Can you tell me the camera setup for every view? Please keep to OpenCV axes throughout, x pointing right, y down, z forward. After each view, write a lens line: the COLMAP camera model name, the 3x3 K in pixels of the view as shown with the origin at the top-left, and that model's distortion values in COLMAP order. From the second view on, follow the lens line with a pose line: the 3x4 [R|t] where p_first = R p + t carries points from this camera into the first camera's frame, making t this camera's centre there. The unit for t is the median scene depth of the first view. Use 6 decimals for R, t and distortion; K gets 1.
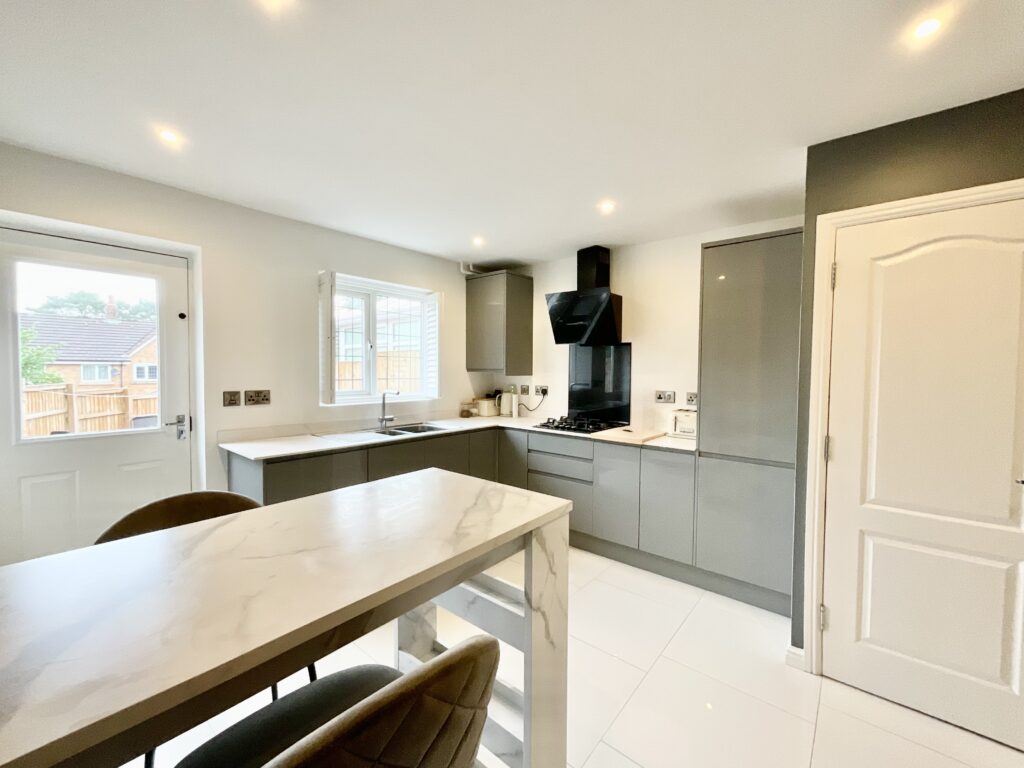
lens RADIAL K [[419.1, 0, 507.4], [0, 419.1, 382.2], [0, 0, 1]] dist [-0.001072, 0.000206]
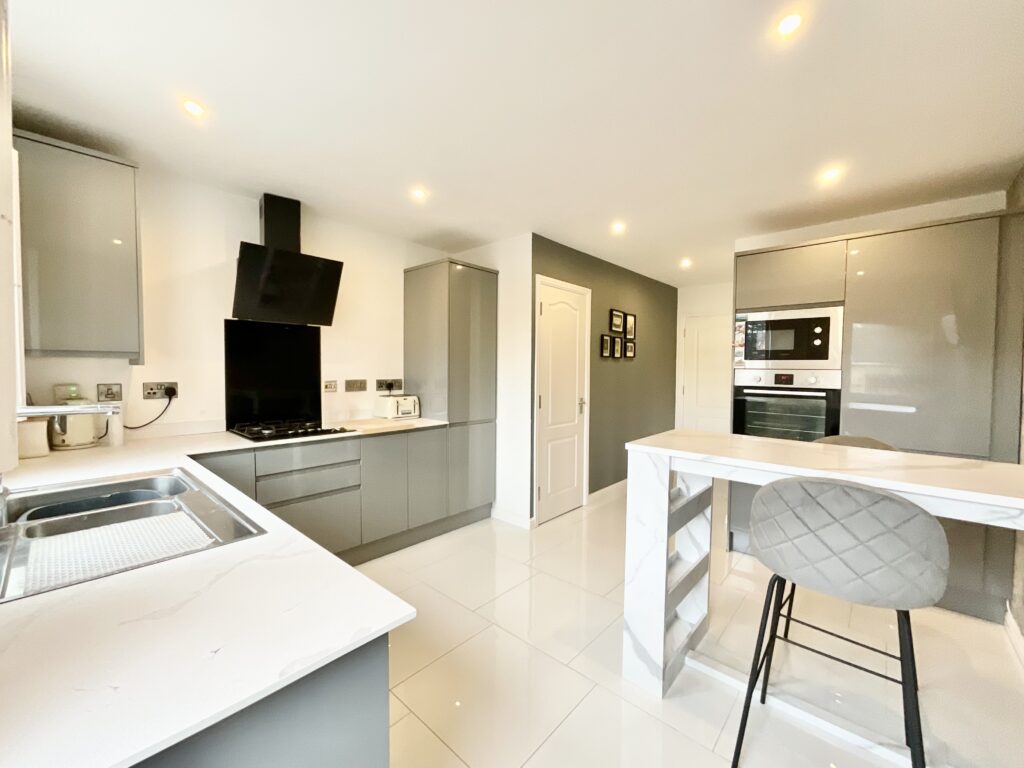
lens RADIAL K [[419.1, 0, 504.8], [0, 419.1, 384.9], [0, 0, 1]] dist [-0.001072, 0.000206]
pose [[0.024739, -0.049544, 0.998466, -0.604038], [0.024310, 0.998506, 0.048944, -0.005700], [-0.999398, 0.023062, 0.025907, 0.616549]]
